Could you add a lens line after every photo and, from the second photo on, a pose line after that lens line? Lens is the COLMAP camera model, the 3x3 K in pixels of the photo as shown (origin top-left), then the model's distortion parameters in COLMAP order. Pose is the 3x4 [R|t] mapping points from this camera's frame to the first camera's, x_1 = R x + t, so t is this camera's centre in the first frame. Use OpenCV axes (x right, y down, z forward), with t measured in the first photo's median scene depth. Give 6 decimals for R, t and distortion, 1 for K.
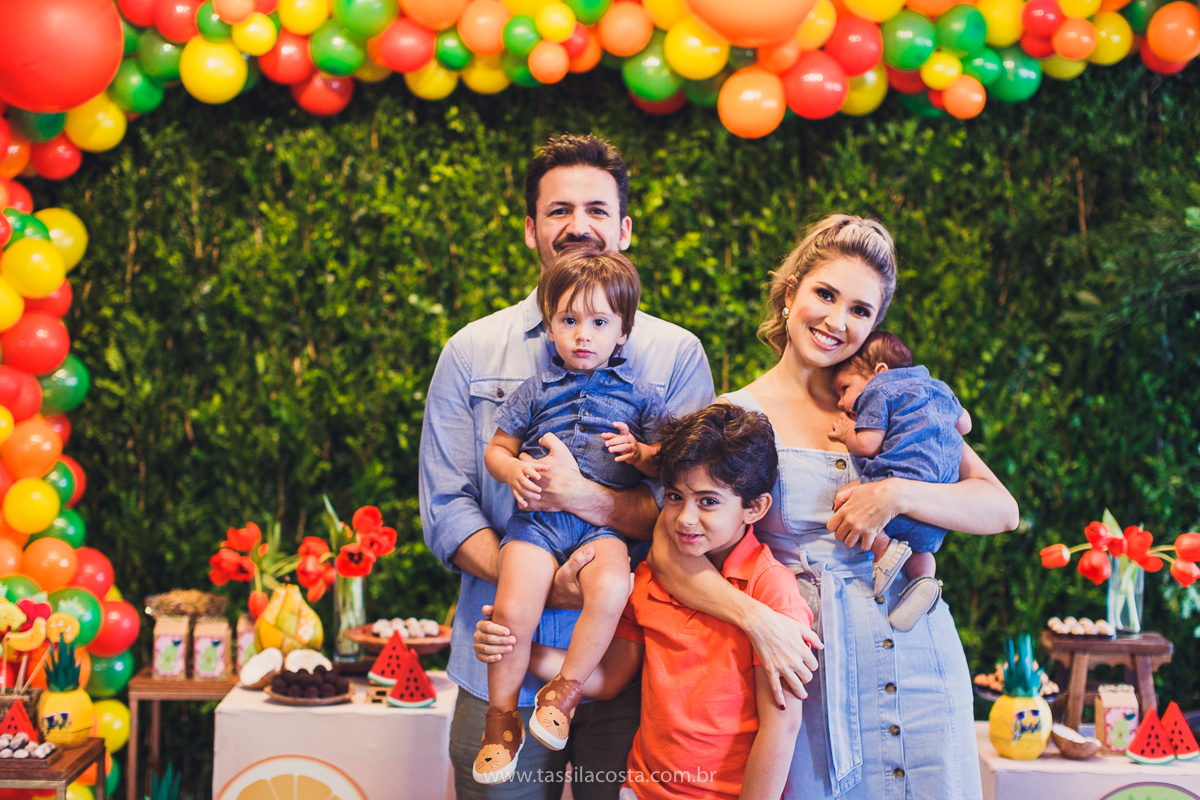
lens RADIAL K [[1789.9, 0, 595.5], [0, 1789.9, 395.4], [0, 0, 1]] dist [0.026115, 0.011661]
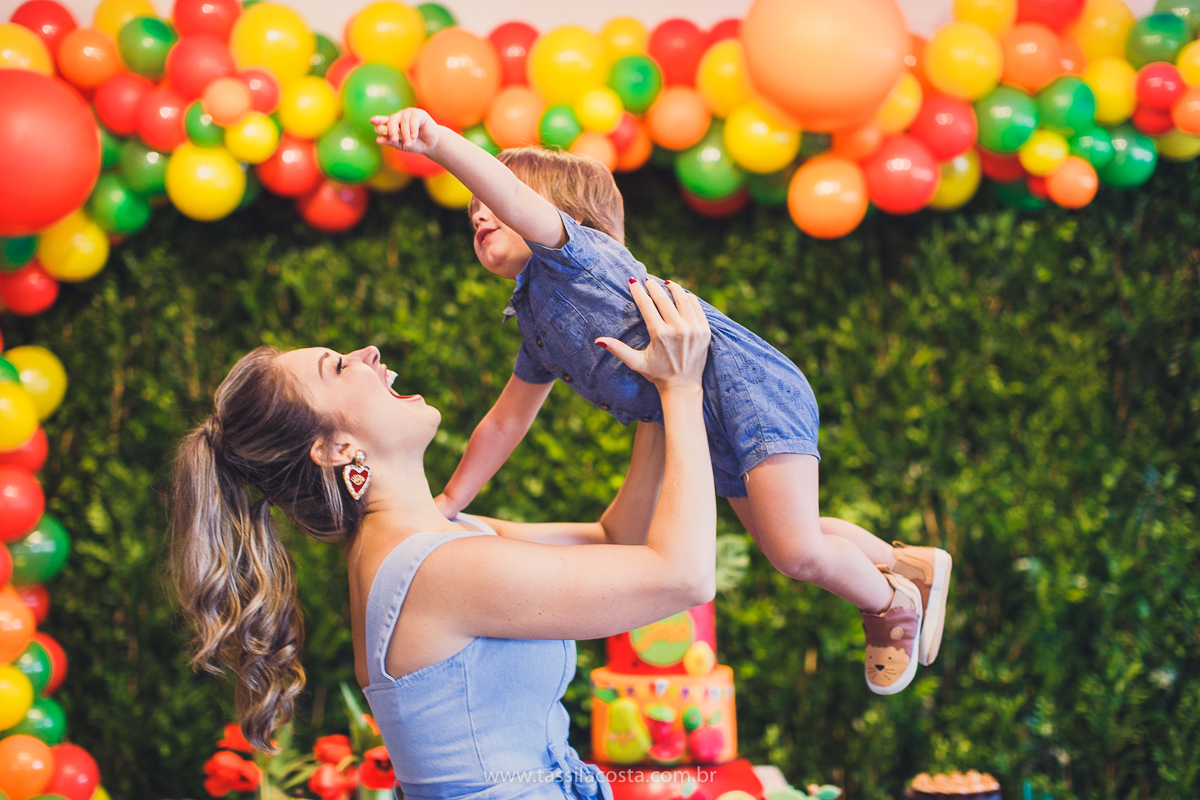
lens RADIAL K [[1742.1, 0, 596.2], [0, 1742.1, 394.8], [0, 0, 1]] dist [0.021691, 0.042120]
pose [[0.999391, -0.034402, -0.005904, -0.021598], [0.033847, 0.996461, -0.076939, -0.006862], [0.008530, 0.076693, 0.997018, 0.158500]]
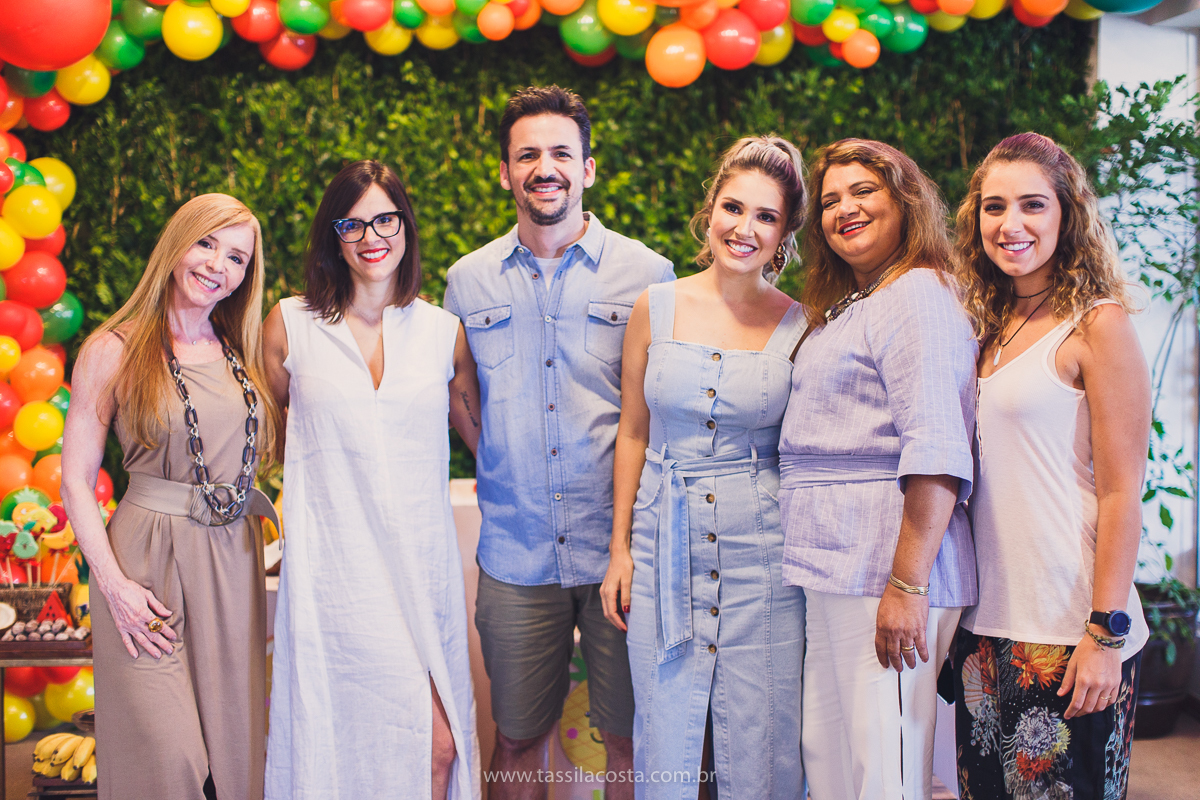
lens RADIAL K [[1728.5, 0, 597.2], [0, 1728.5, 396.7], [0, 0, 1]] dist [0.042049, -0.084753]
pose [[0.997890, -0.021104, 0.061397, -0.031723], [0.018607, 0.998988, 0.040960, 0.005283], [-0.062200, -0.039731, 0.997273, -0.088517]]
